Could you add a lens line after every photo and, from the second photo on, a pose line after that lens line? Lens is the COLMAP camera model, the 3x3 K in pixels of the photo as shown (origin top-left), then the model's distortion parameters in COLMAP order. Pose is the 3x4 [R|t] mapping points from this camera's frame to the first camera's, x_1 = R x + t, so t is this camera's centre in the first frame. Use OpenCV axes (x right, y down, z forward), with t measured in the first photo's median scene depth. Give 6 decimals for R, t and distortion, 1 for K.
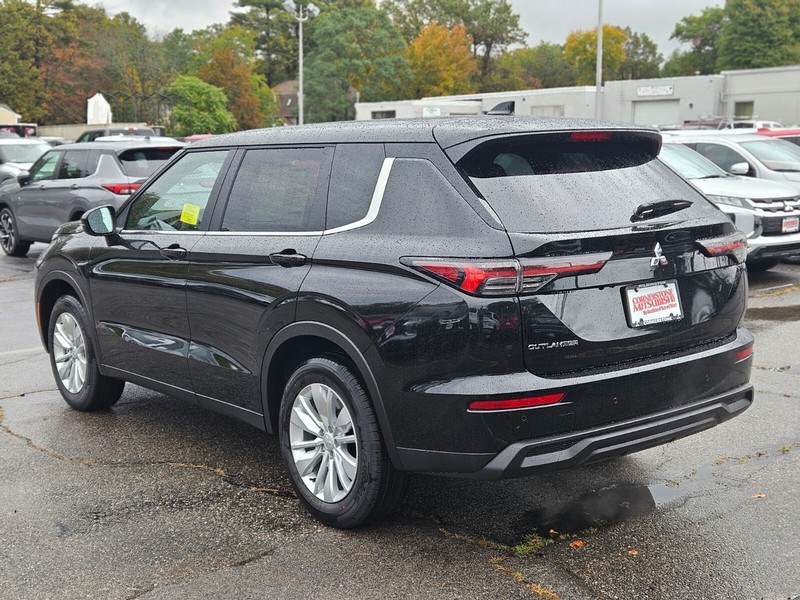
lens RADIAL K [[1063.5, 0, 389.9], [0, 1063.5, 300.1], [0, 0, 1]] dist [0.068071, 0.041057]
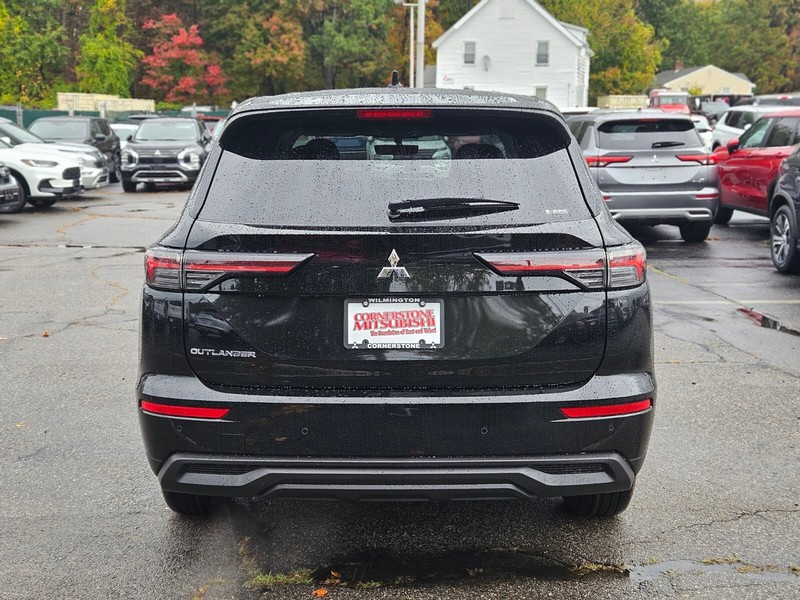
lens RADIAL K [[1063.5, 0, 389.9], [0, 1063.5, 300.1], [0, 0, 1]] dist [0.068071, 0.041057]
pose [[0.778286, 0.118854, -0.616559, 0.728520], [-0.101672, 0.992818, 0.063044, -0.064339], [0.619624, 0.013621, 0.784781, 0.363891]]
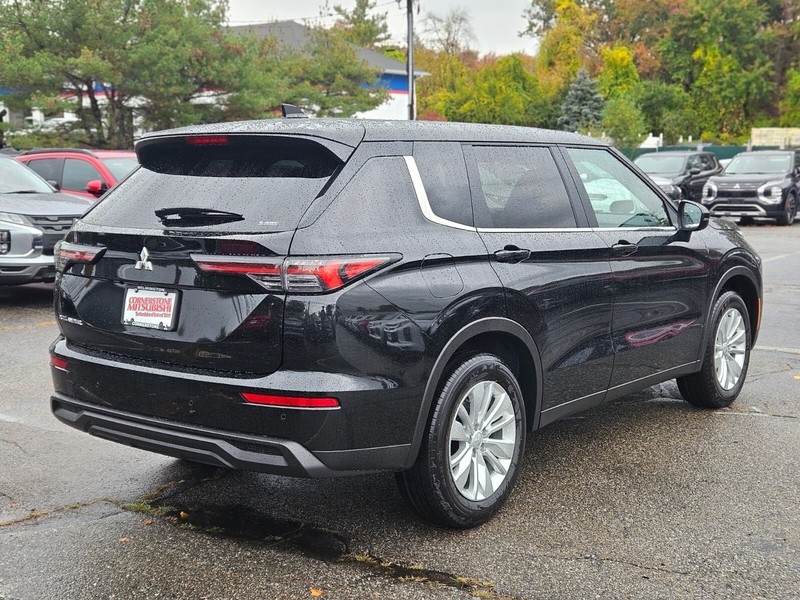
lens RADIAL K [[1063.5, 0, 389.9], [0, 1063.5, 300.1], [0, 0, 1]] dist [0.068071, 0.041057]
pose [[0.241287, 0.141069, -0.960146, 1.247331], [-0.137472, 0.984370, 0.110081, -0.143562], [0.960667, 0.105432, 0.256909, 0.947435]]
